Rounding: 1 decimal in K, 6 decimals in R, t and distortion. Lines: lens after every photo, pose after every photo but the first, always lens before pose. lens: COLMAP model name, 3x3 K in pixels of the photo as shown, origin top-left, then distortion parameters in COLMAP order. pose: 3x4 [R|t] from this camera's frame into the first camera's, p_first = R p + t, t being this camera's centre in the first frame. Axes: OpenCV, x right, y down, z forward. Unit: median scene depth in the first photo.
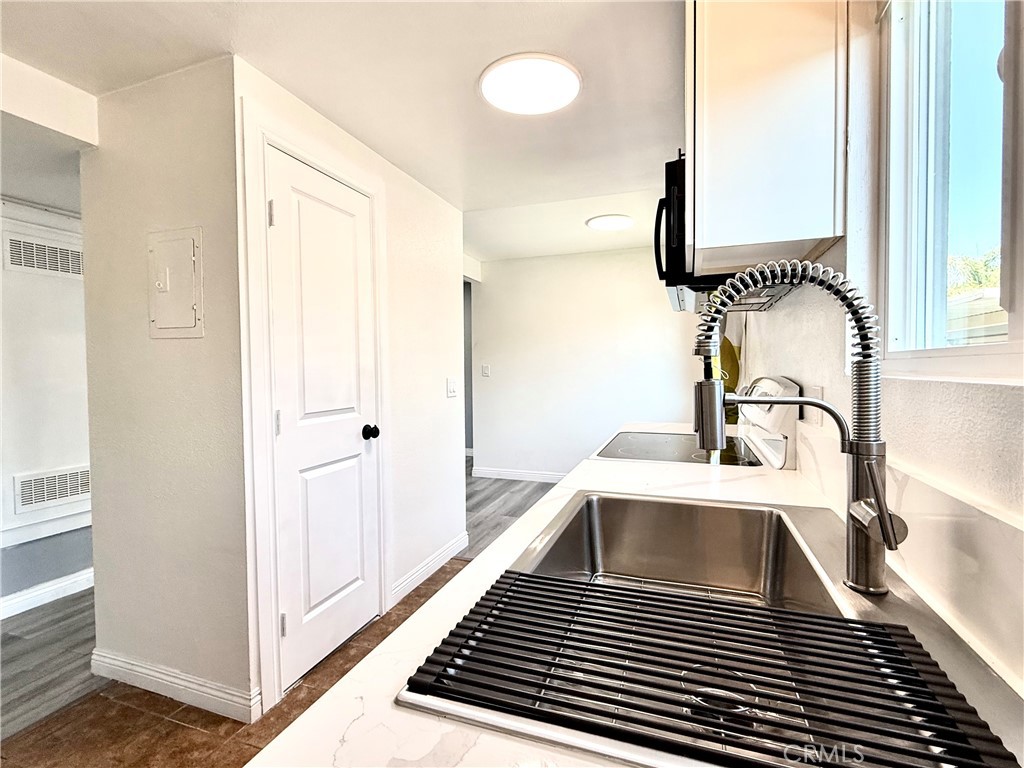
lens RADIAL K [[493.7, 0, 514.2], [0, 493.7, 387.3], [0, 0, 1]] dist [0.003103, -0.001387]
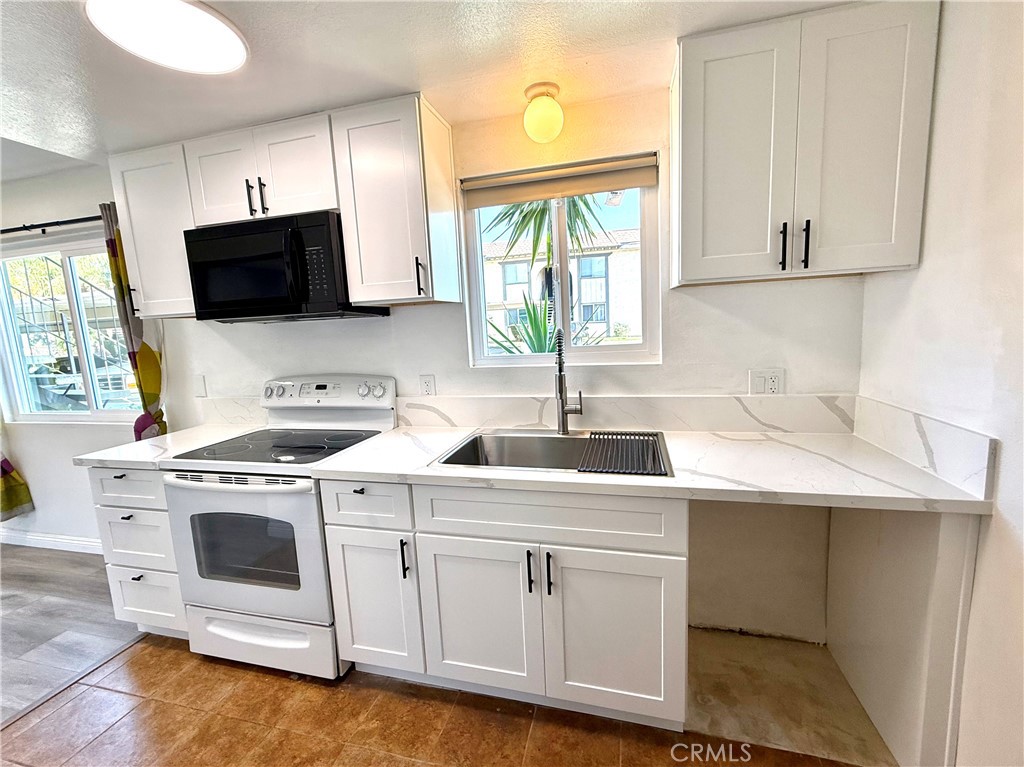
lens RADIAL K [[444.6, 0, 511.3], [0, 444.6, 384.3], [0, 0, 1]] dist [0.001249, -0.001133]
pose [[-0.087816, -0.121156, 0.988741, -0.667054], [0.082163, 0.988313, 0.128401, -0.098083], [-0.992742, 0.092514, -0.076835, 0.504389]]
